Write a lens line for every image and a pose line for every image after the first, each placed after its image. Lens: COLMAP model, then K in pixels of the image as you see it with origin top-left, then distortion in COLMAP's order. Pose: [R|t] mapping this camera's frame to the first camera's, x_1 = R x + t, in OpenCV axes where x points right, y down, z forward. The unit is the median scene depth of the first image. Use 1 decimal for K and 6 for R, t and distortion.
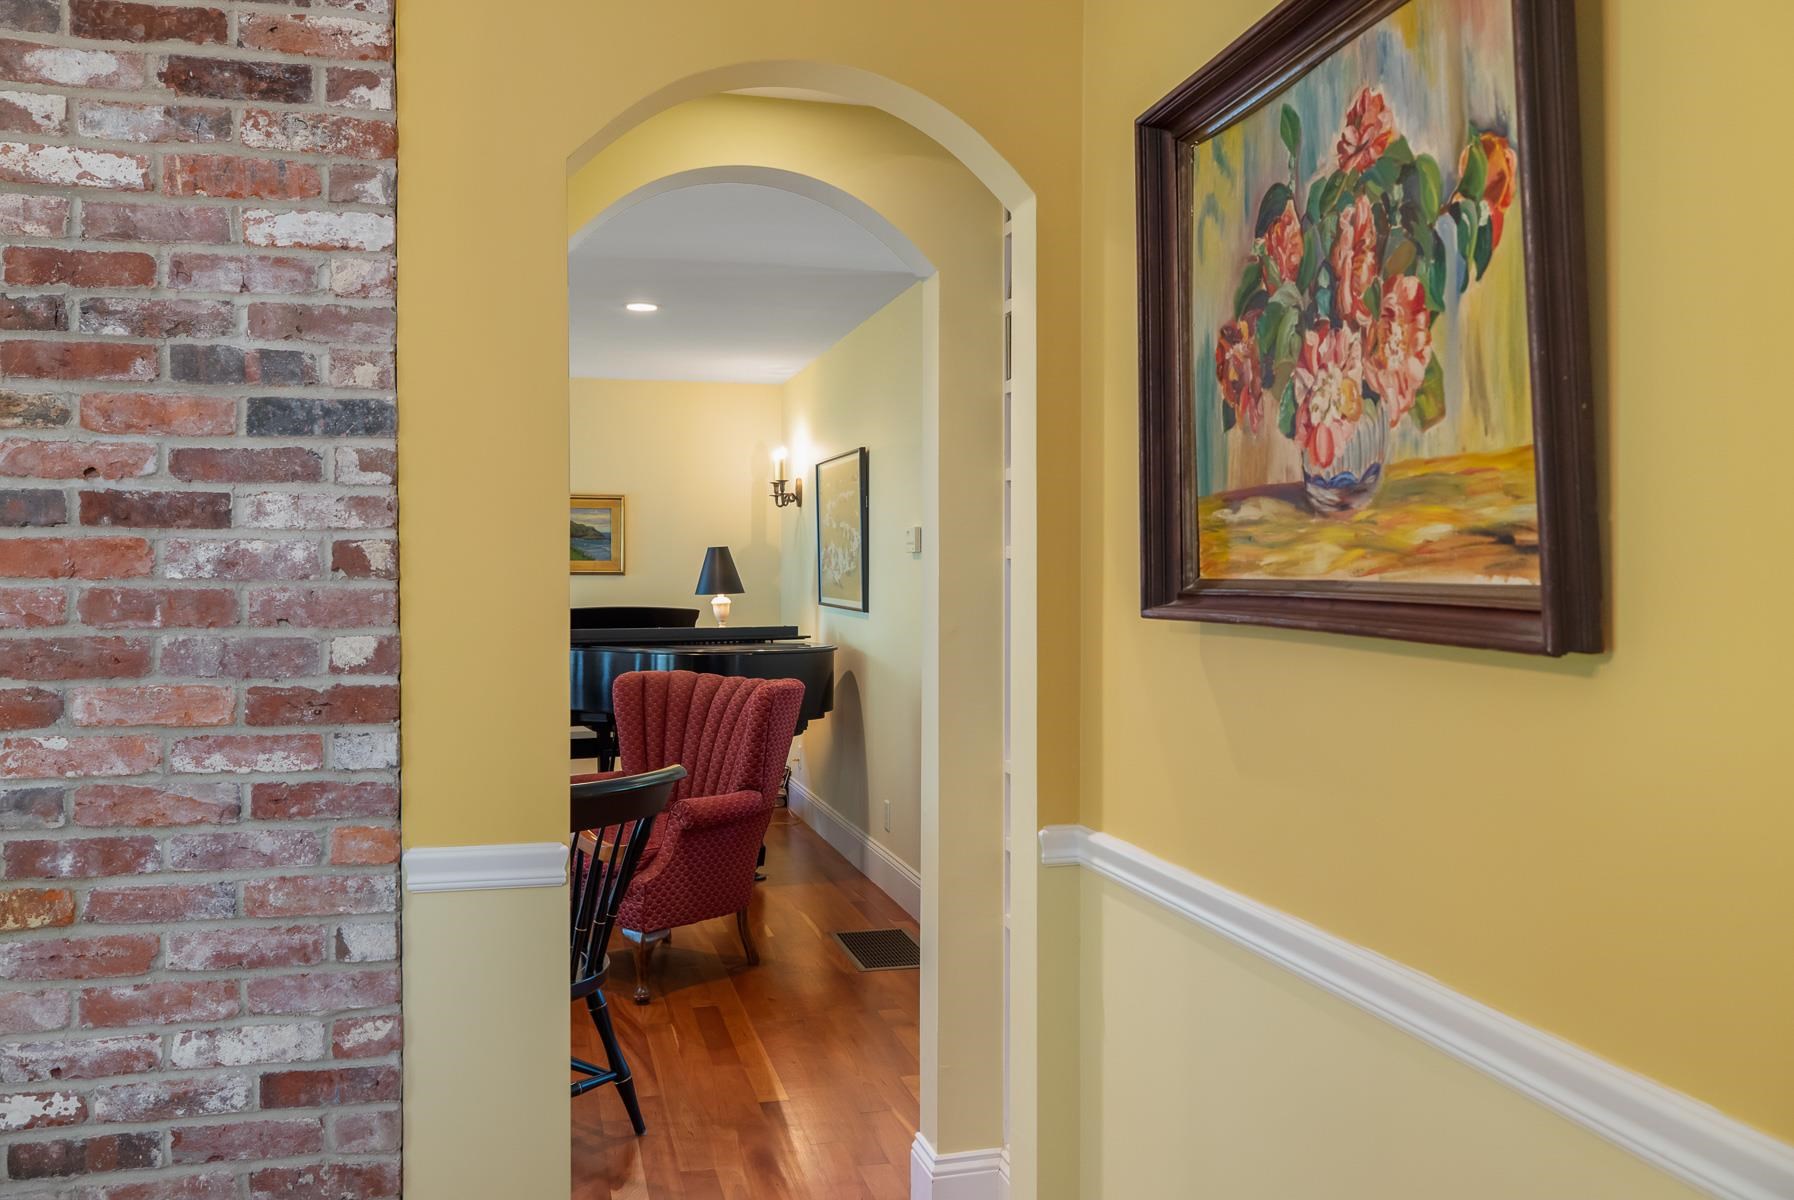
lens RADIAL K [[1469.3, 0, 900.6], [0, 1469.3, 605.2], [0, 0, 1]] dist [0.002658, 0.001807]
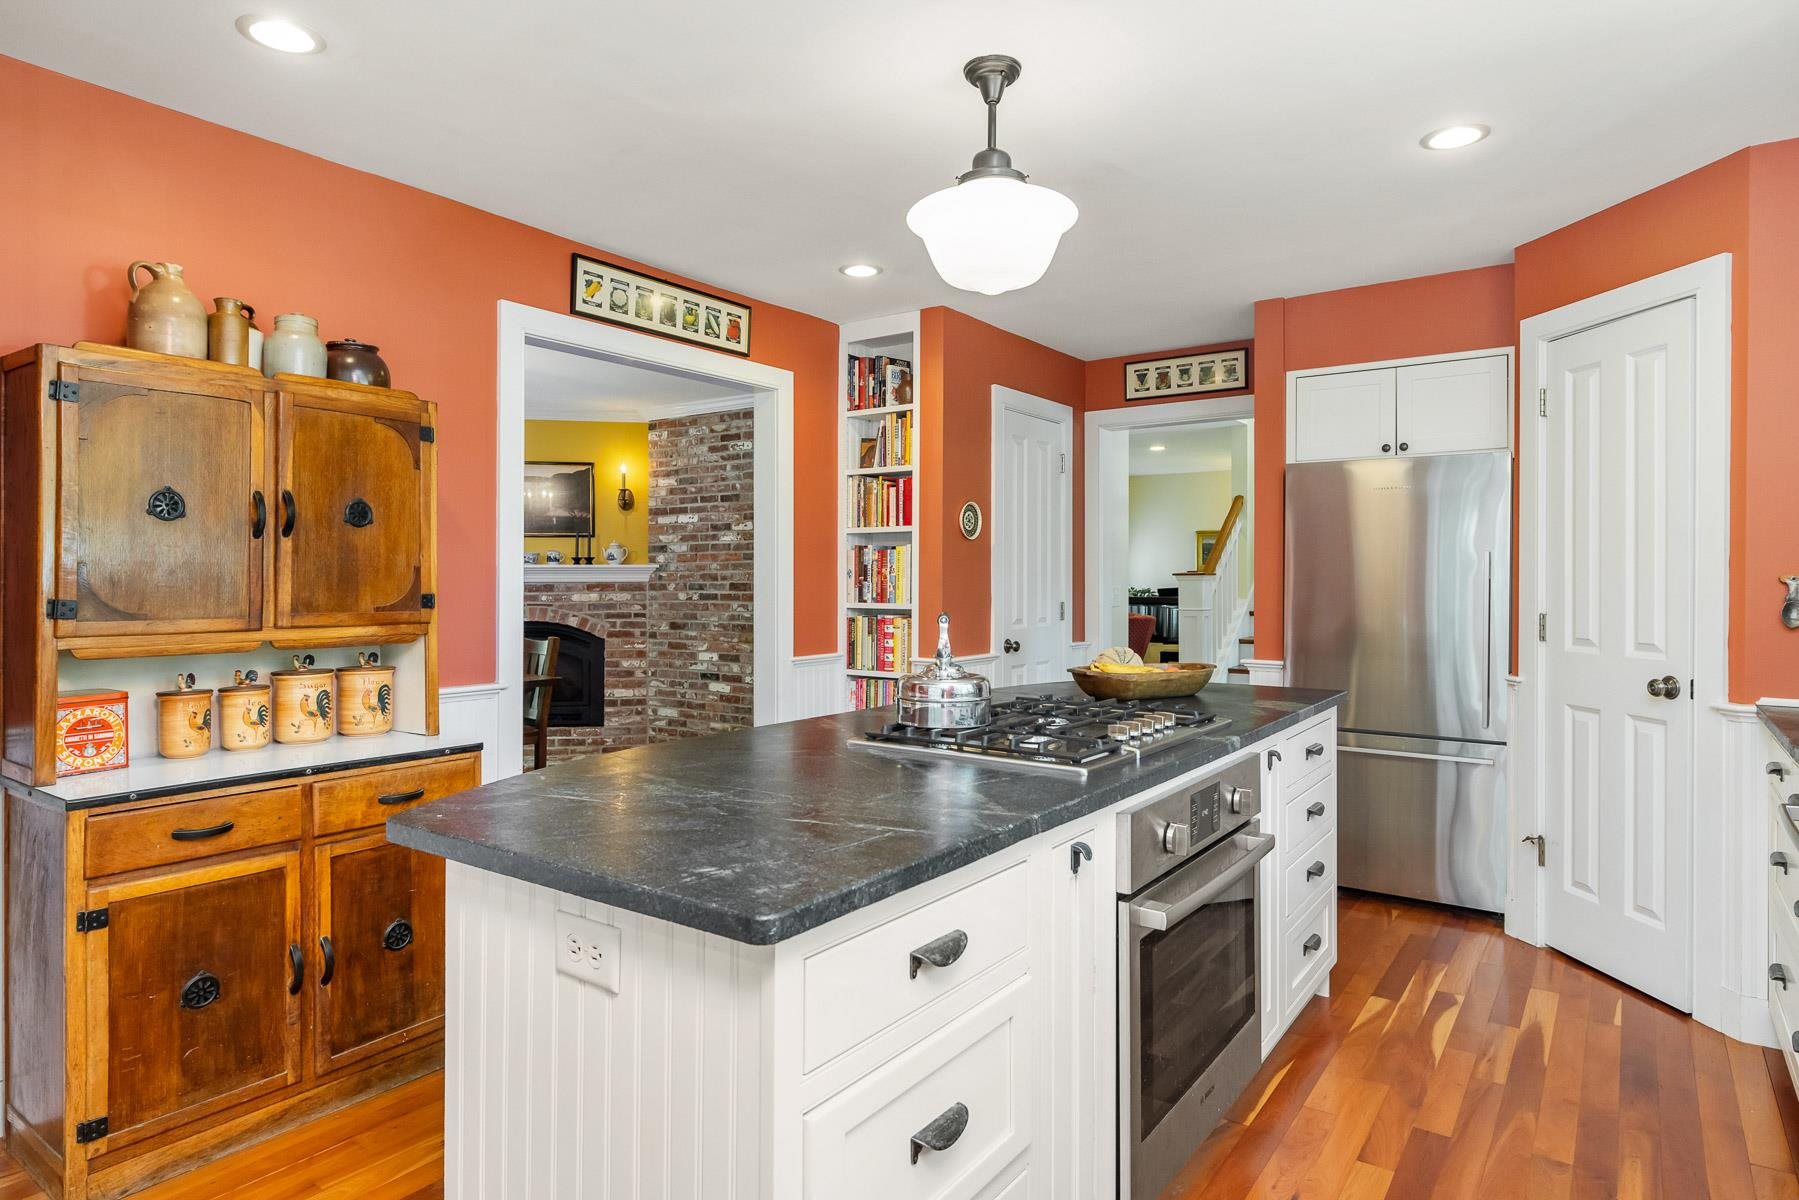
lens RADIAL K [[1043.8, 0, 900.3], [0, 1043.8, 583.1], [0, 0, 1]] dist [0.009770, 0.000109]
pose [[0.639207, 0.002285, -0.769032, 2.280042], [-0.014218, 0.999860, -0.008847, 0.045823], [0.768904, 0.016589, 0.639150, -0.815662]]
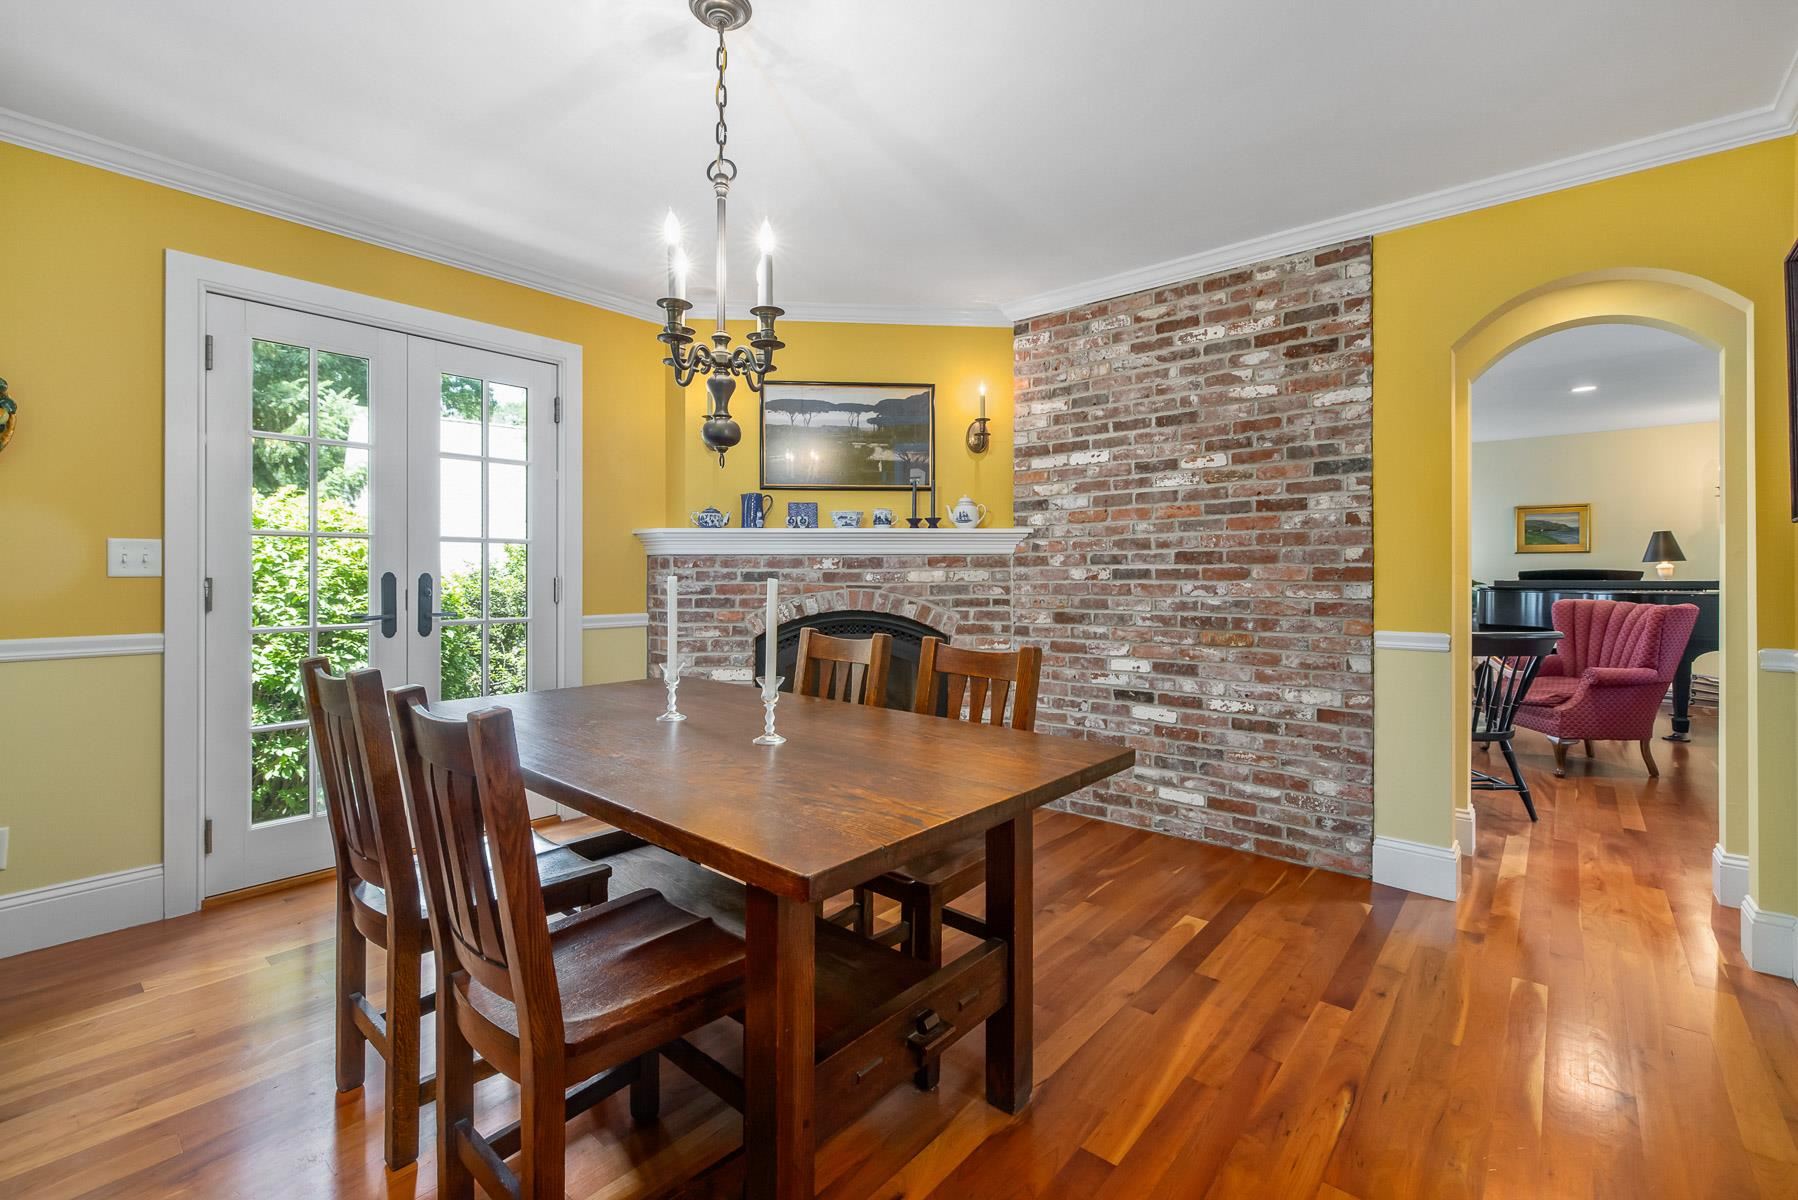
lens RADIAL K [[784.4, 0, 901.9], [0, 784.4, 575.0], [0, 0, 1]] dist [-0.000595, 0.000527]
pose [[0.580366, -0.001296, -0.814354, 0.307342], [-0.013623, 0.999843, -0.011301, 0.097863], [0.814242, 0.017653, 0.580258, -0.483369]]
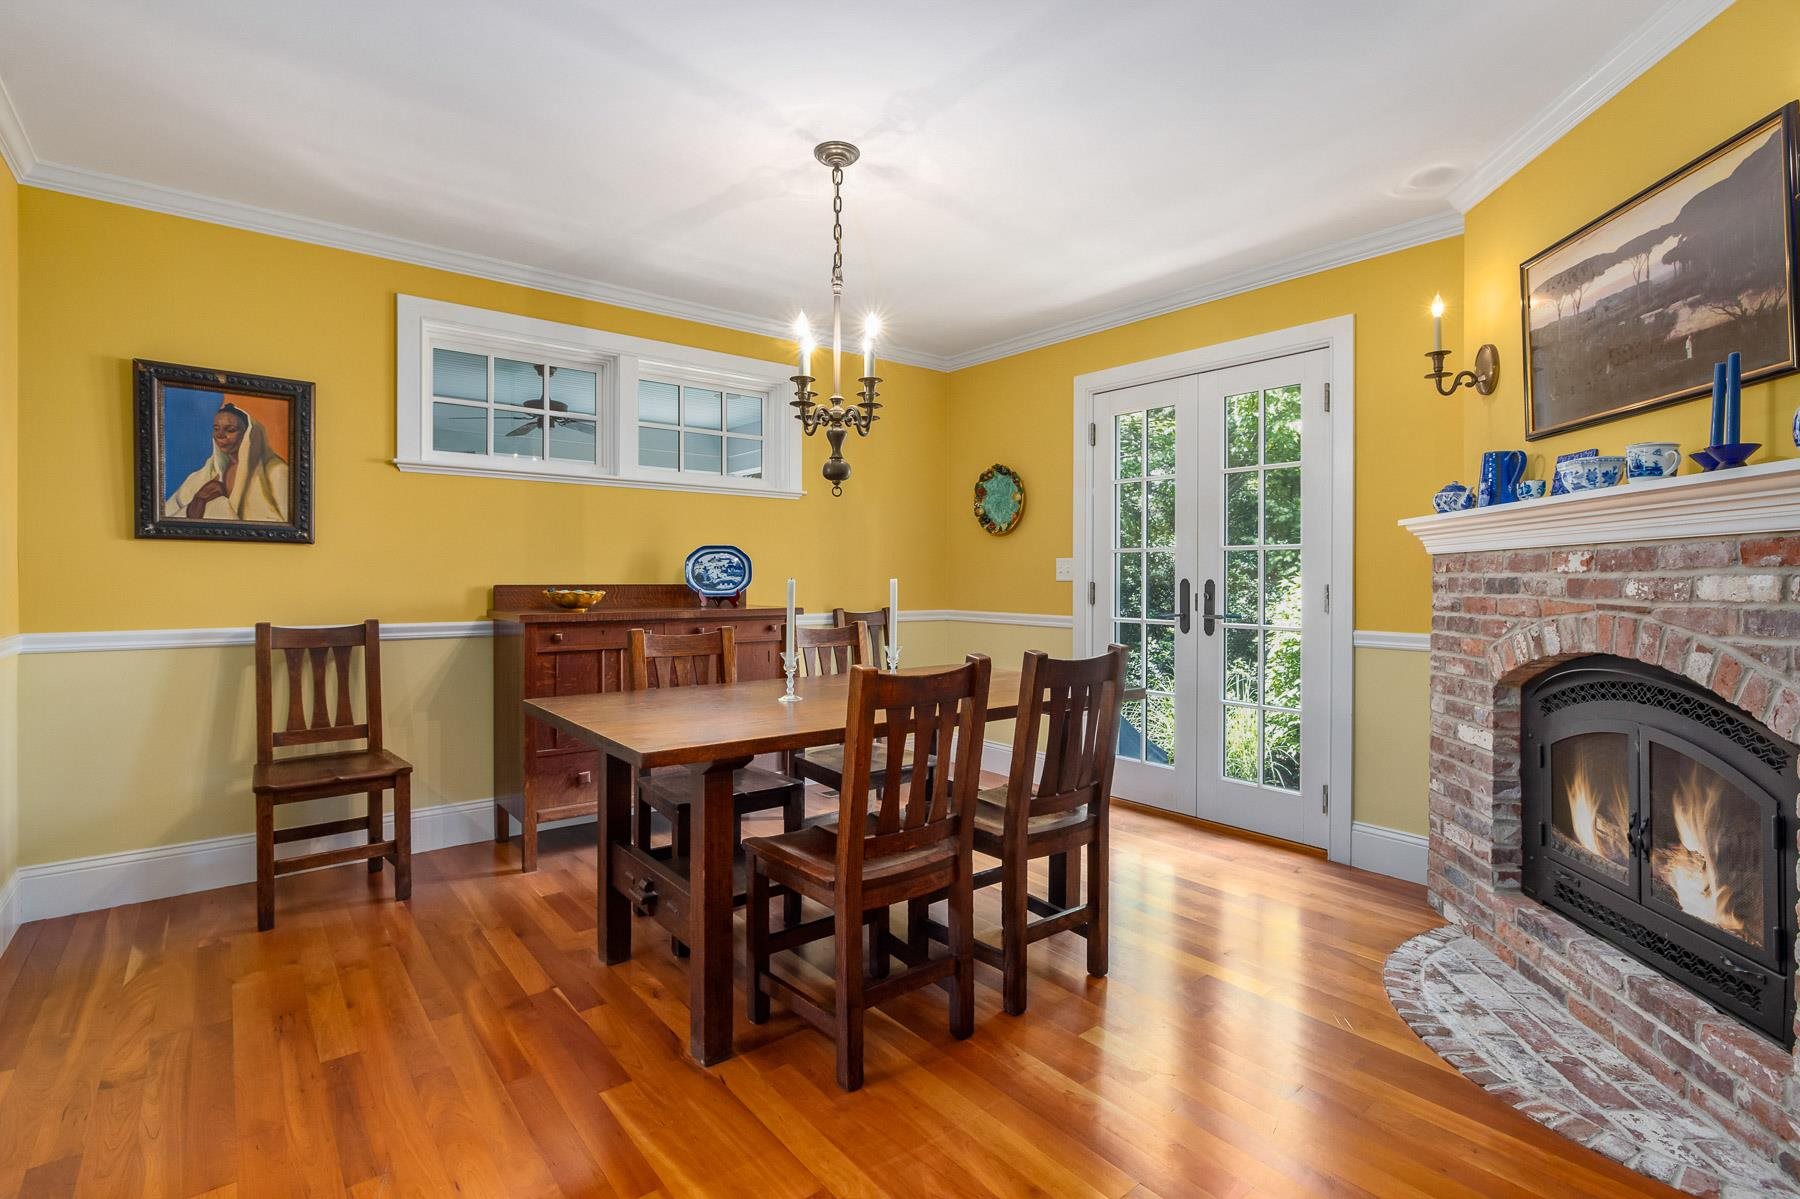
lens RADIAL K [[845.4, 0, 901.7], [0, 845.4, 580.1], [0, 0, 1]] dist [-0.009956, 0.000614]
pose [[-0.911357, -0.005797, -0.411576, -0.094297], [-0.014030, 0.999757, 0.016986, 0.068362], [0.411378, 0.021254, -0.911217, 1.070506]]
